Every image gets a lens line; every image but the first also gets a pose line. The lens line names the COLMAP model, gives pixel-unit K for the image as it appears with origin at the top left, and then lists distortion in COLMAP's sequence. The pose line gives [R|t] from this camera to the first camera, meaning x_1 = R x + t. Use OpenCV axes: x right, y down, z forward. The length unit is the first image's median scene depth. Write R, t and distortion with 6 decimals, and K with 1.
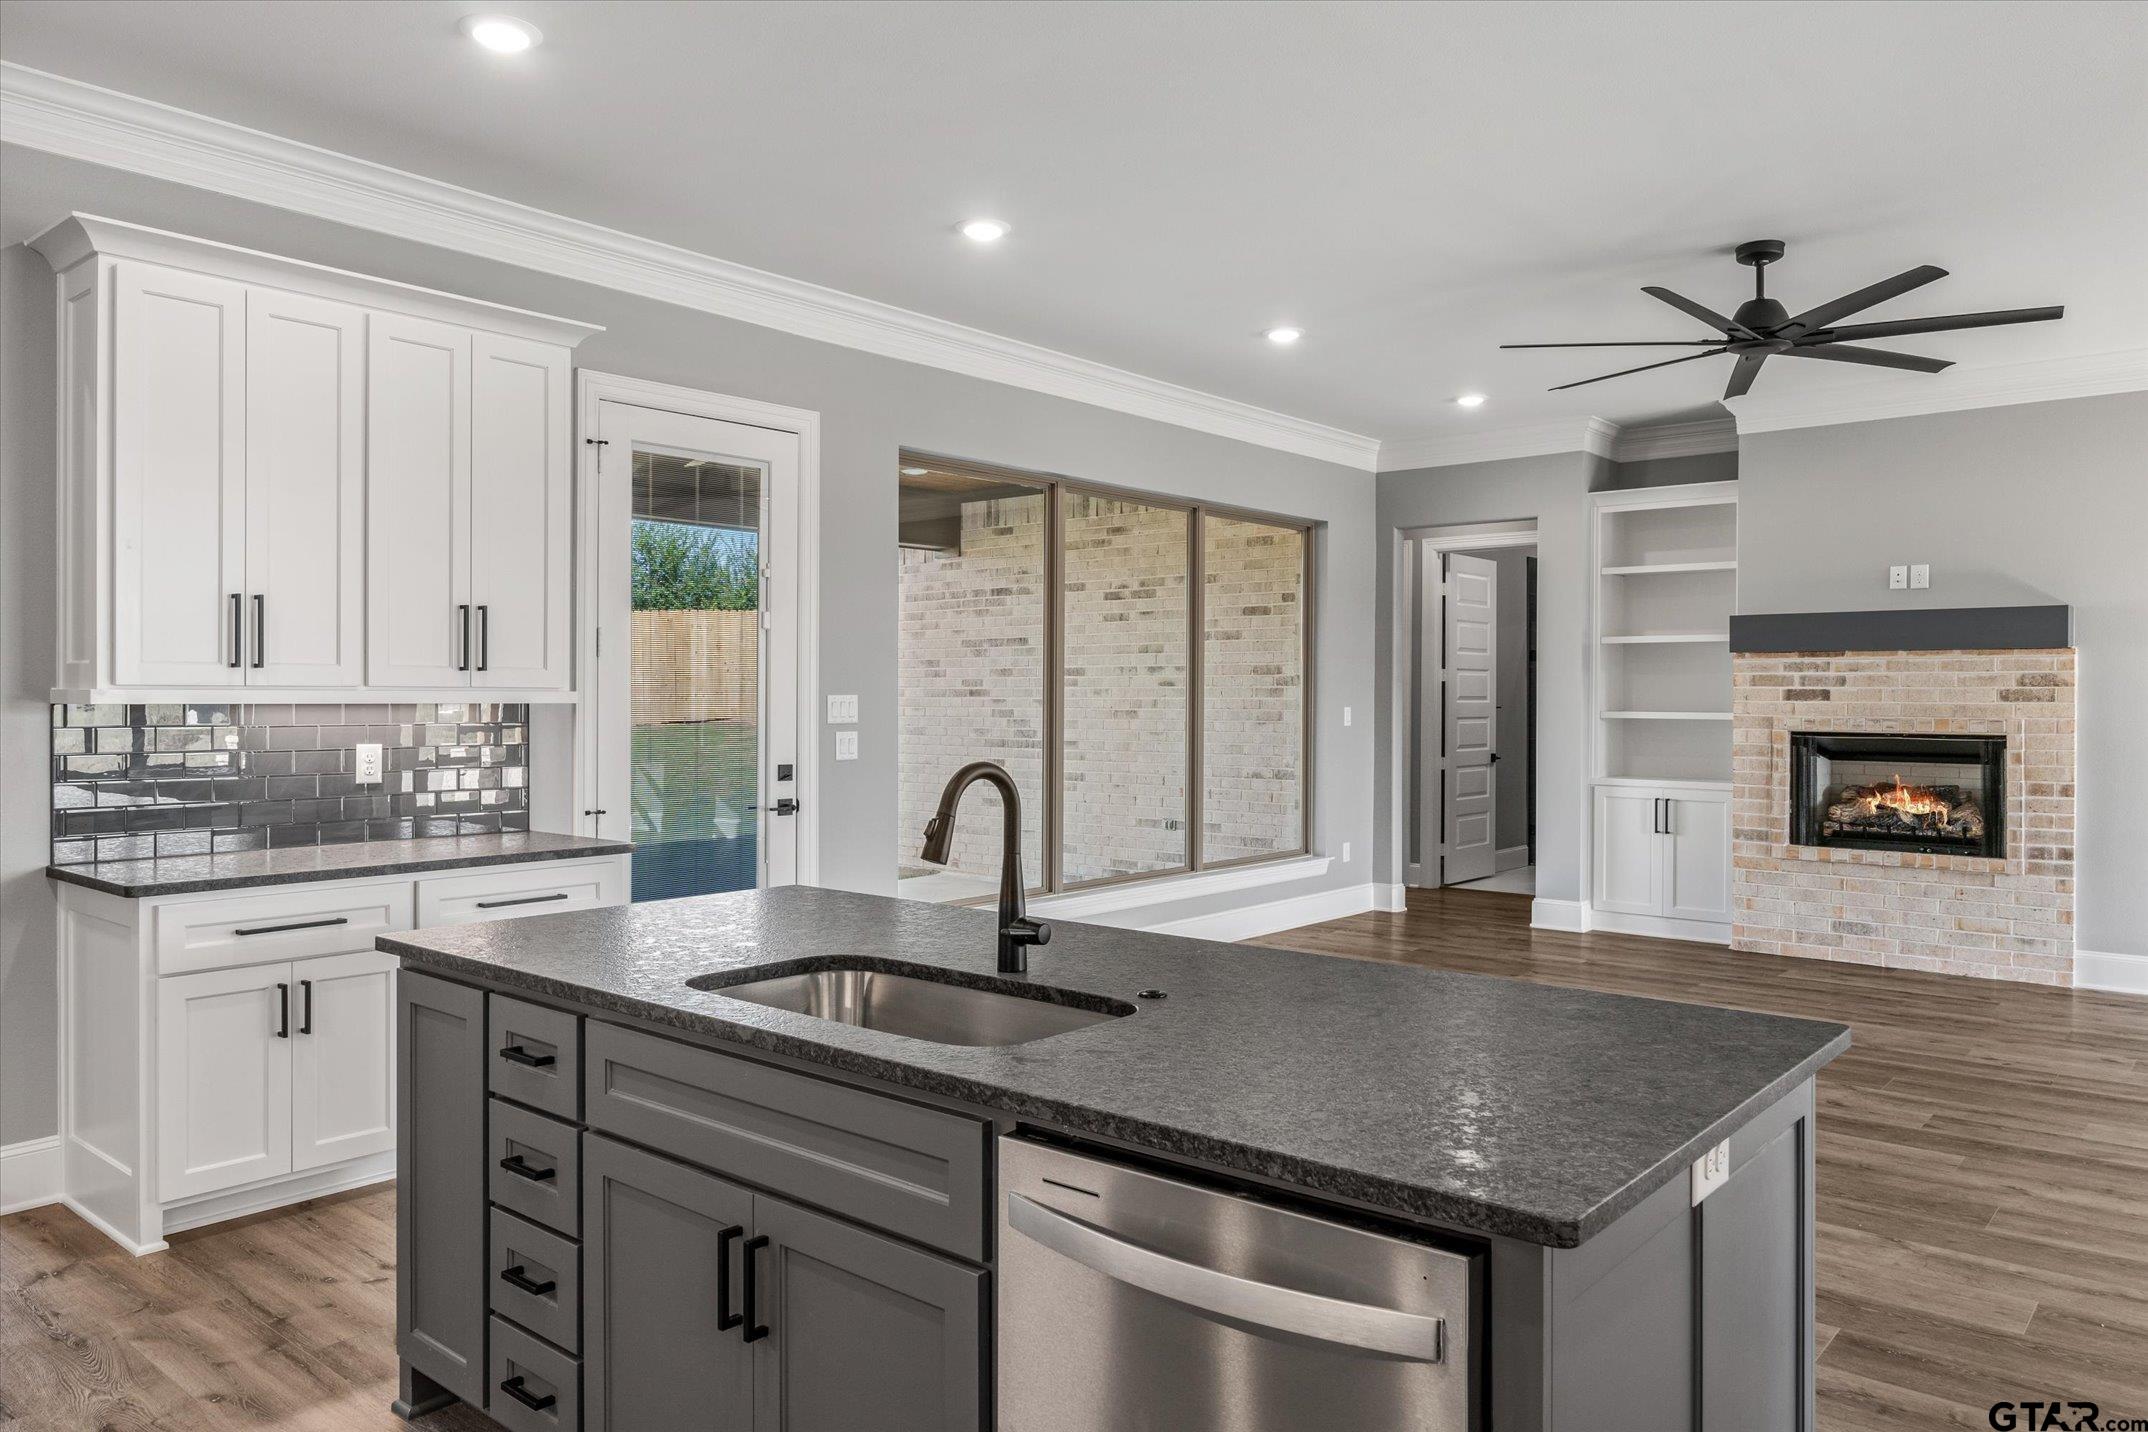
lens RADIAL K [[1475.8, 0, 1069.4], [0, 1475.8, 704.4], [0, 0, 1]] dist [0.001181, 0.000476]
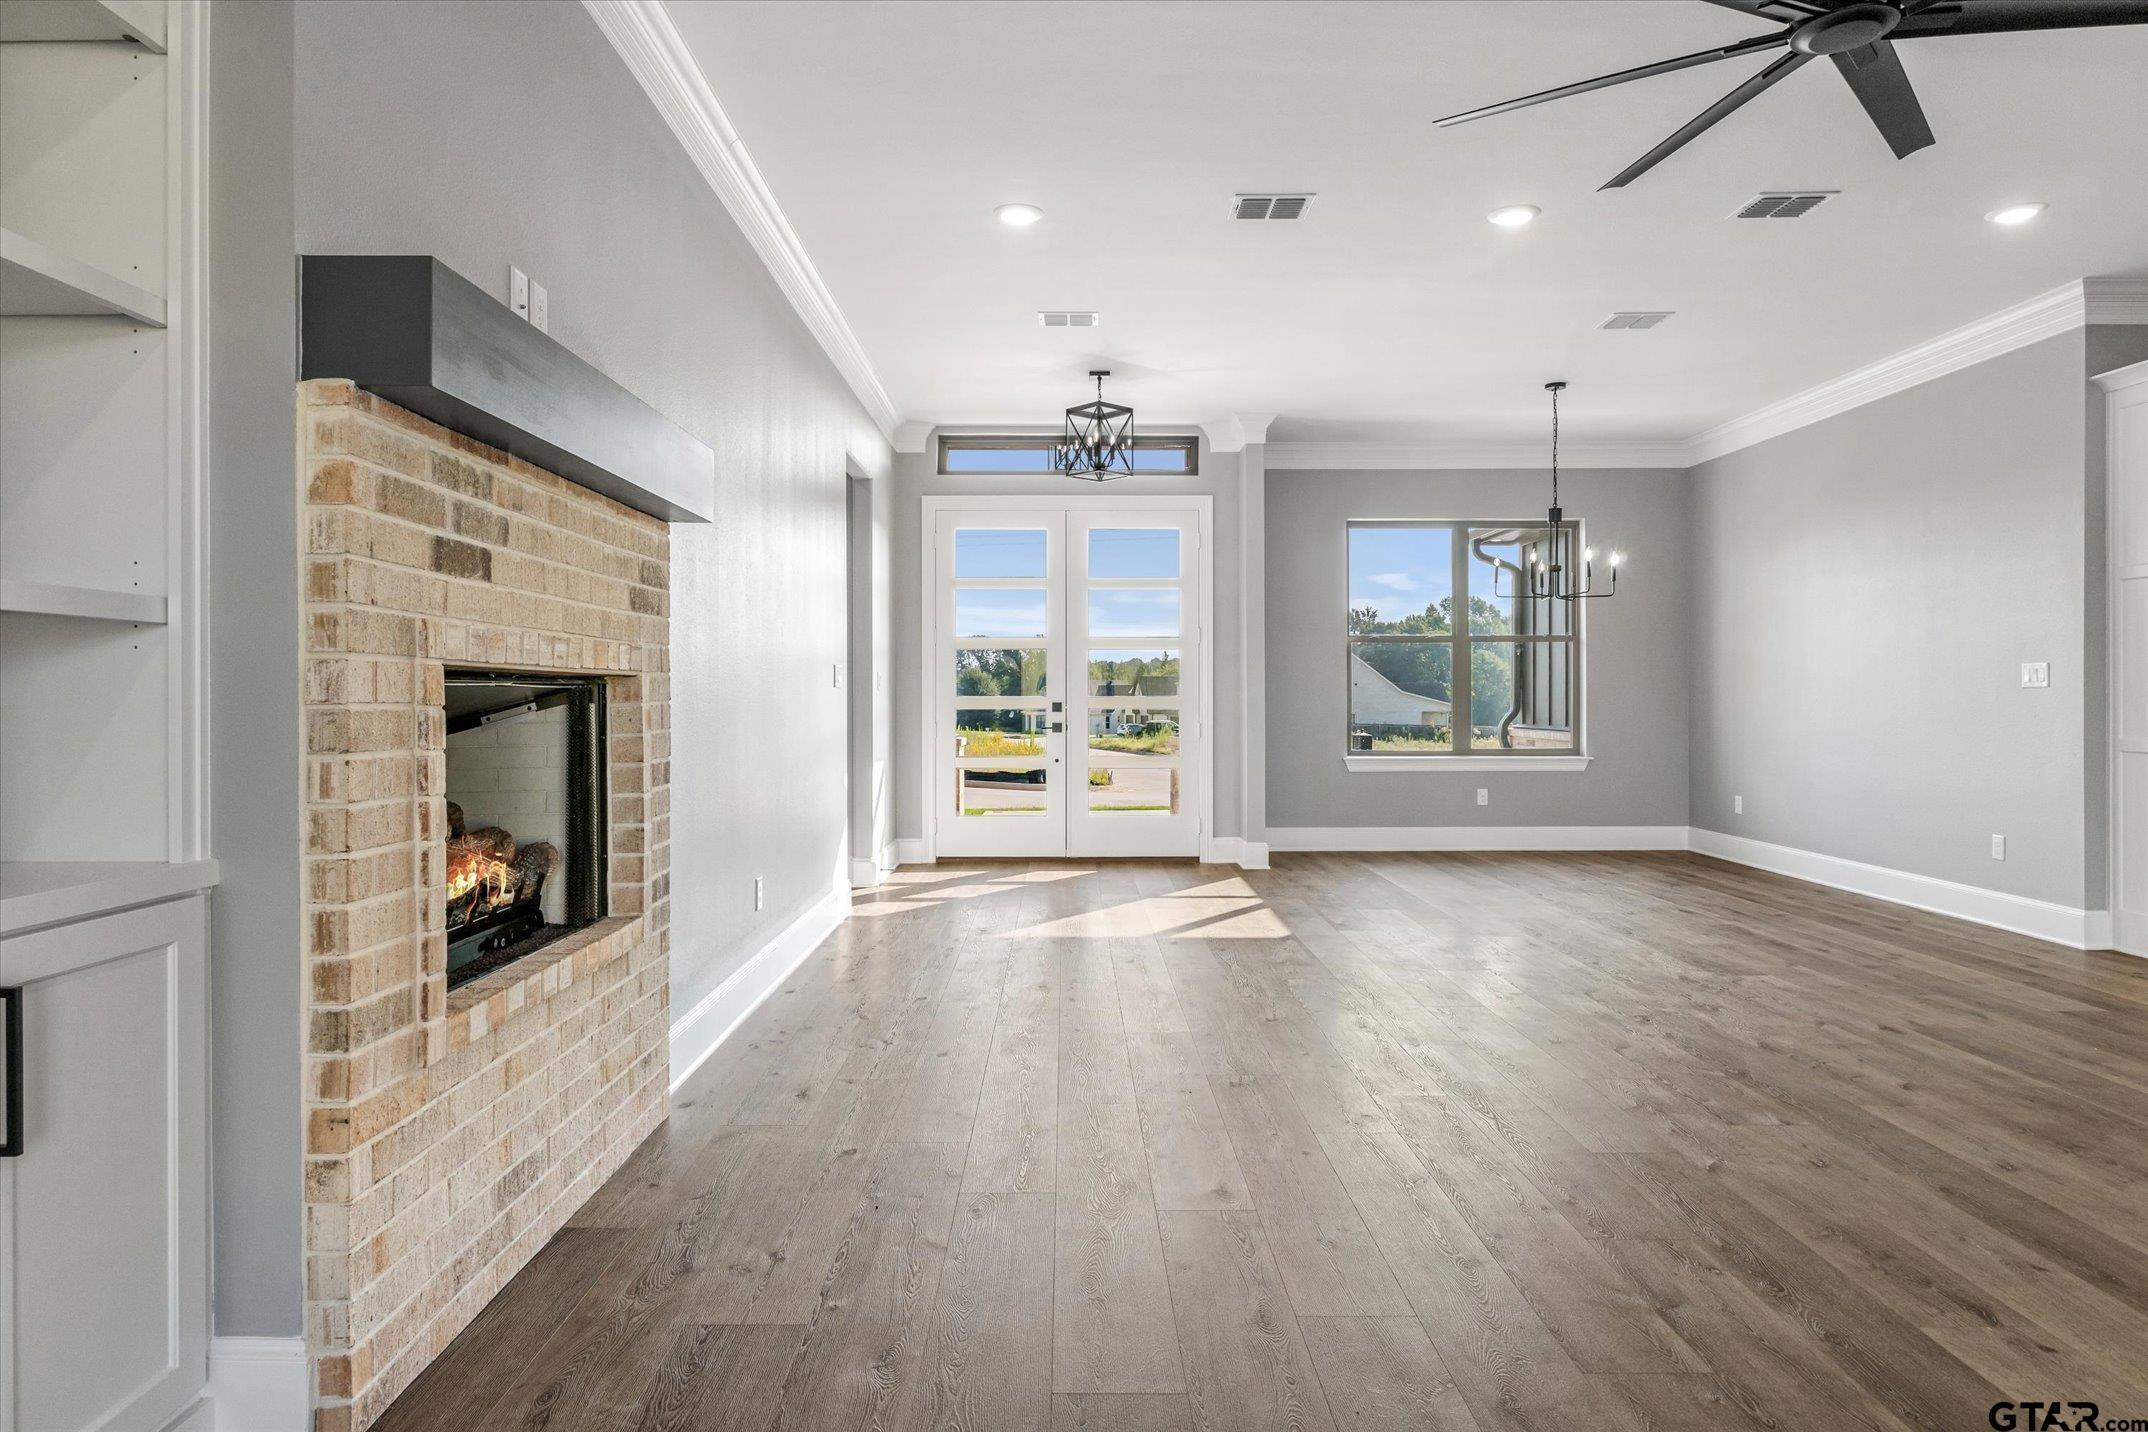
lens RADIAL K [[1244.4, 0, 1080.1], [0, 1244.4, 706.4], [0, 0, 1]] dist [0.001490, 0.003555]
pose [[-0.645889, -0.009482, 0.763372, 0.176774], [0.002409, 0.999893, 0.014457, 0.022561], [-0.763427, 0.011176, -0.645797, 1.021950]]
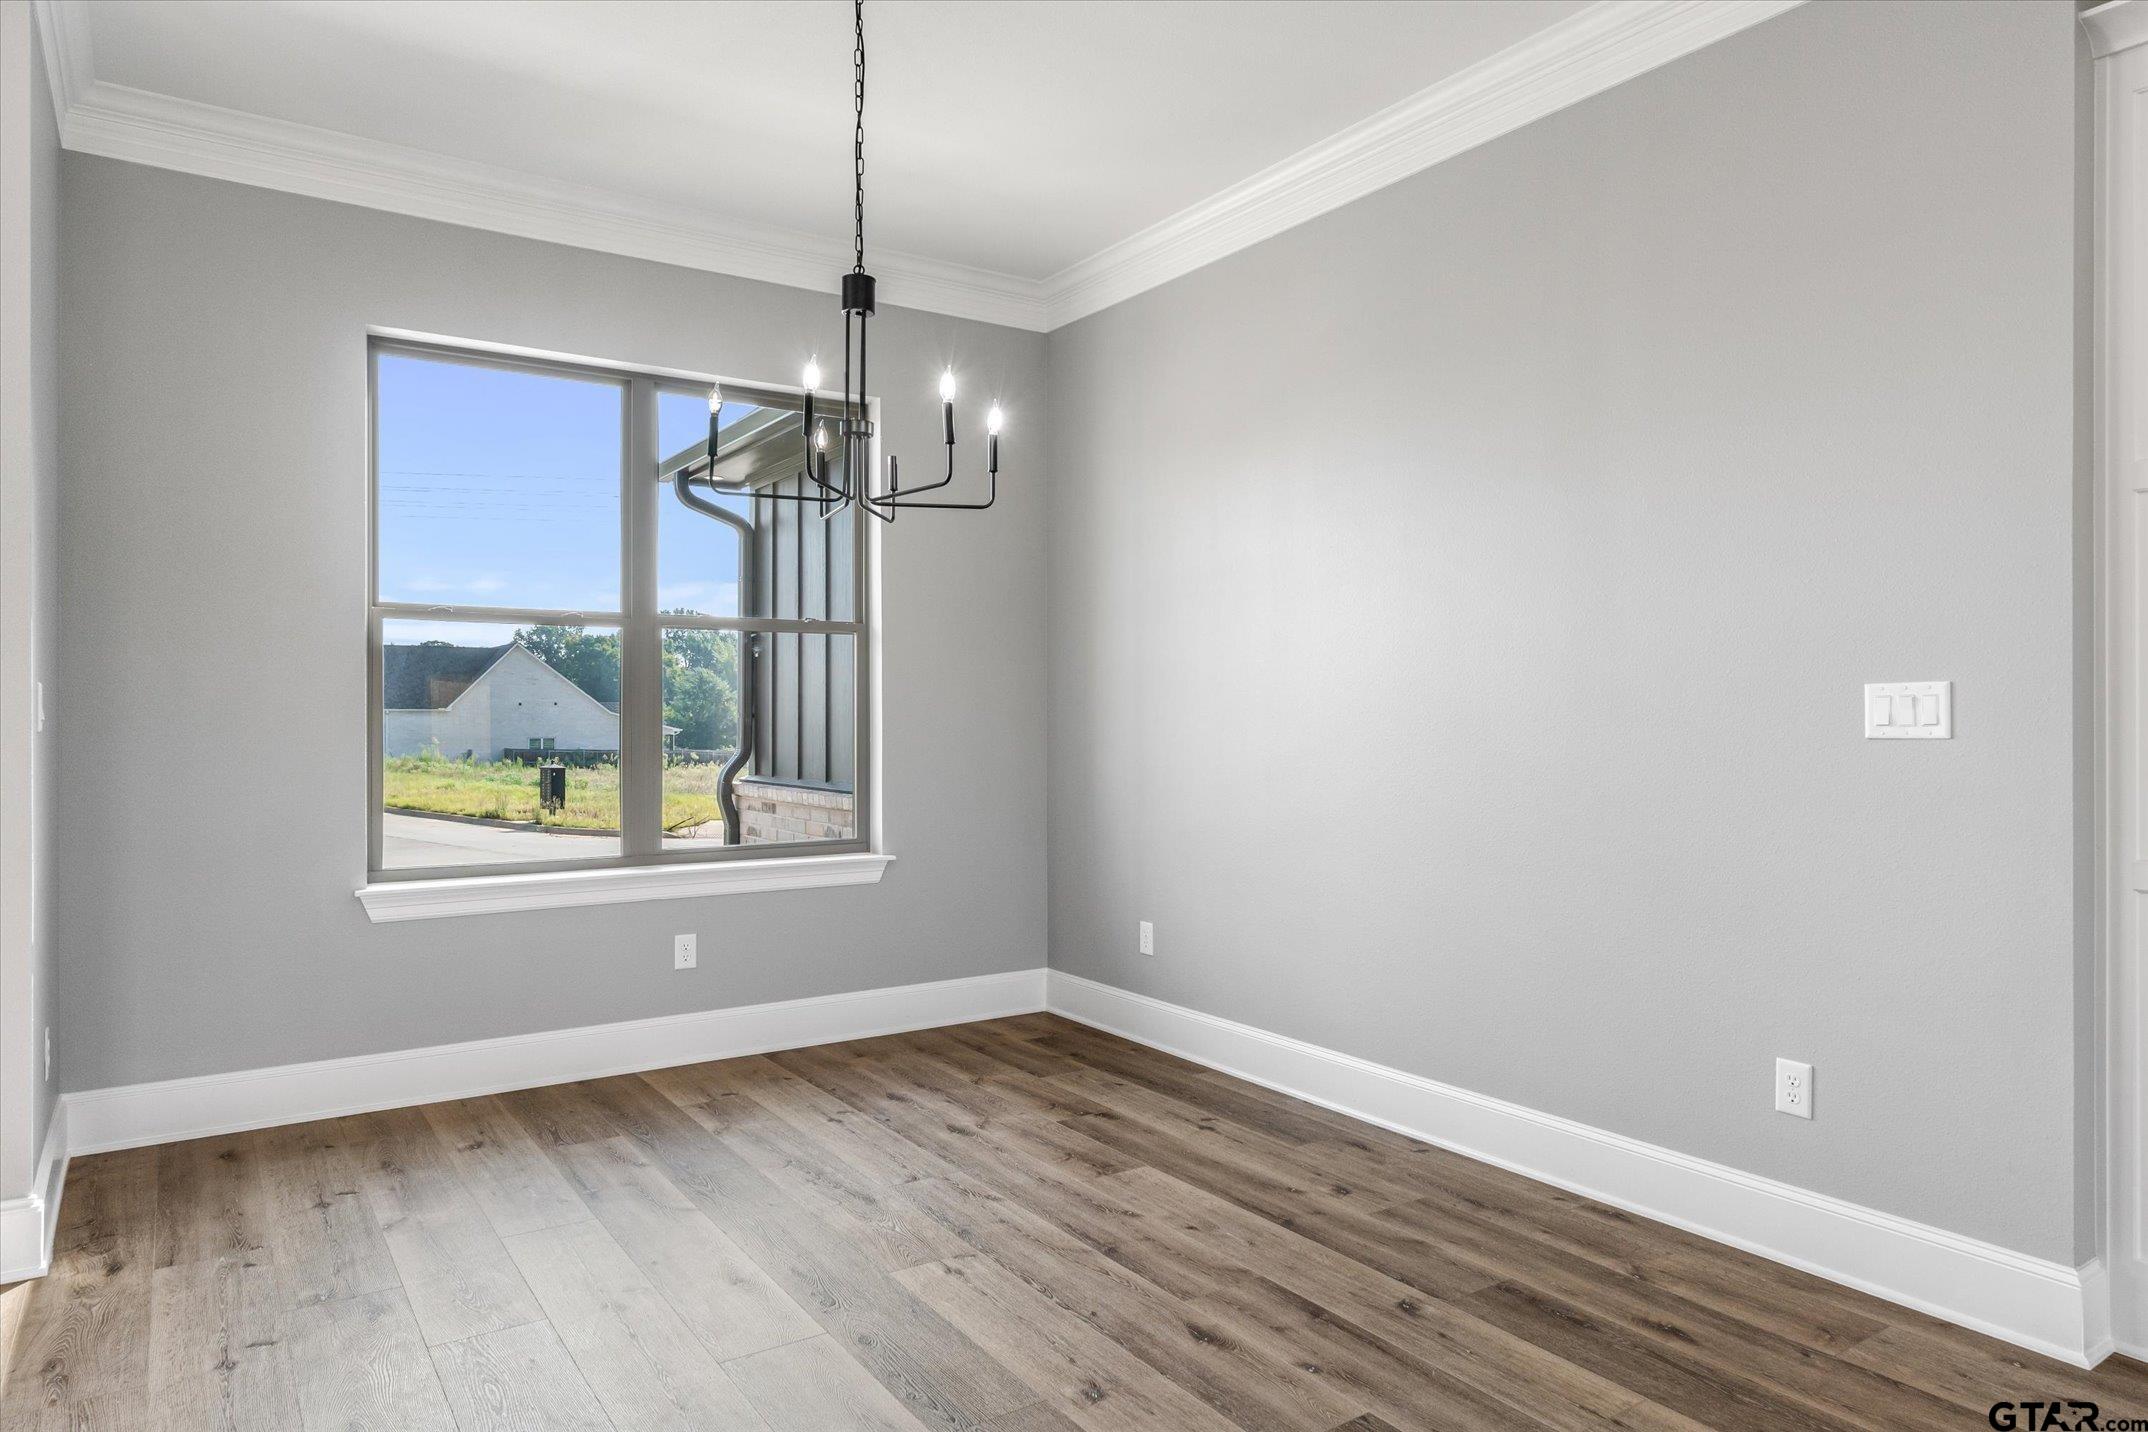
lens RADIAL K [[1302.5, 0, 1066.3], [0, 1302.5, 715.0], [0, 0, 1]] dist [-0.003837, 0.000660]
pose [[-0.960261, -0.003661, 0.279081, 0.489583], [-0.002283, 0.999984, 0.005263, 0.015785], [-0.279096, 0.004417, -0.960253, 0.505257]]
